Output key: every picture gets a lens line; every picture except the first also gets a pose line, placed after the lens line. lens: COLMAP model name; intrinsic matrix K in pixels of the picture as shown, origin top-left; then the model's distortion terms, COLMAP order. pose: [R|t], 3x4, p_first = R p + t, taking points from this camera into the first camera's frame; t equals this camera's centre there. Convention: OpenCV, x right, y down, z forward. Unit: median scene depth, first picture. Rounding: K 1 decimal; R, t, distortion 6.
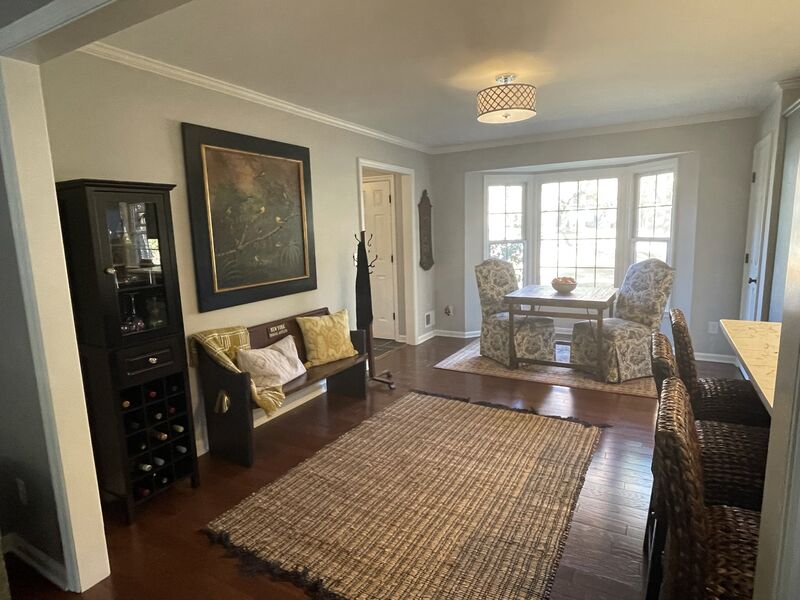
lens RADIAL K [[462.0, 0, 399.8], [0, 462.0, 300.2], [0, 0, 1]] dist [0.000518, -0.000287]
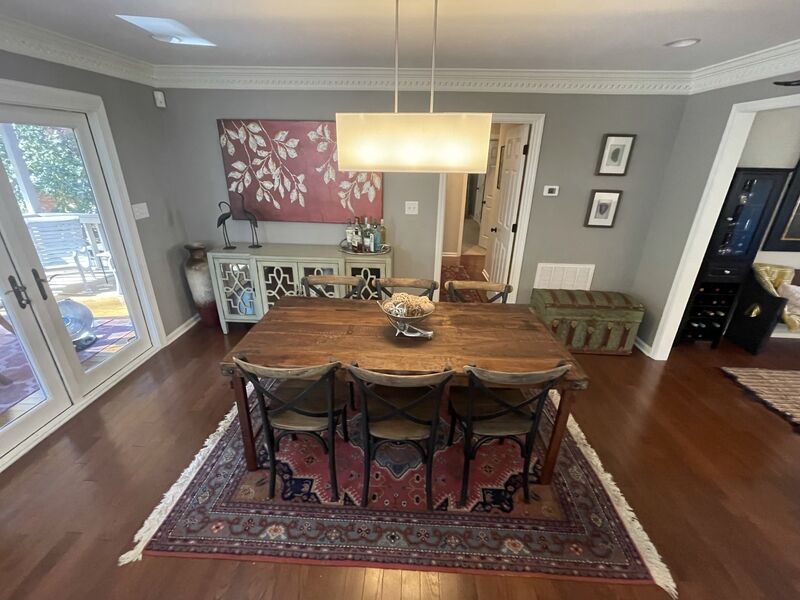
lens RADIAL K [[348.0, 0, 399.7], [0, 348.0, 295.8], [0, 0, 1]] dist [0.000532, -0.001325]
pose [[0.446681, 0.376716, -0.811518, 0.016964], [-0.170575, 0.926255, 0.336089, -0.015003], [0.878283, -0.011700, 0.477998, -0.546098]]
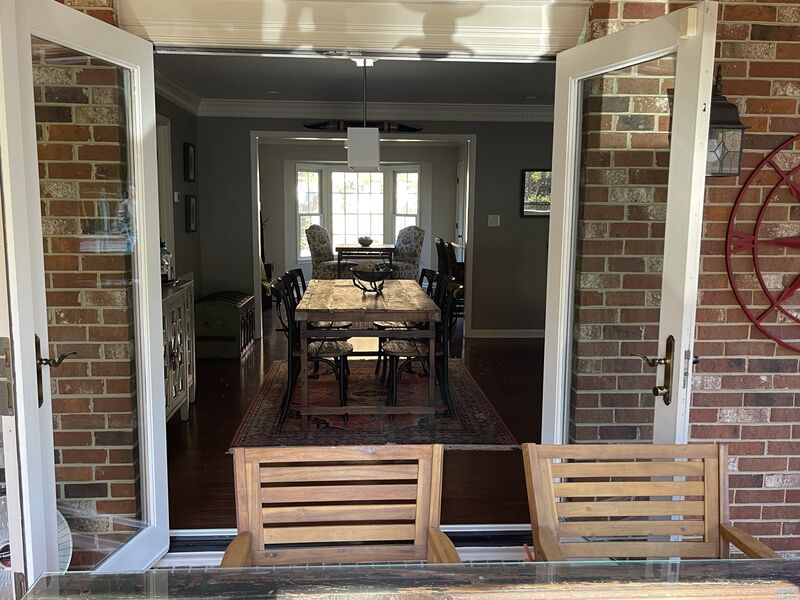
lens RADIAL K [[723.4, 0, 400.2], [0, 723.4, 299.9], [0, 0, 1]] dist [0.001605, -0.000001]
pose [[0.843293, -0.035804, 0.536260, -1.234438], [0.048841, 0.998755, -0.010121, 0.278498], [-0.535230, 0.034726, 0.843992, -1.614436]]
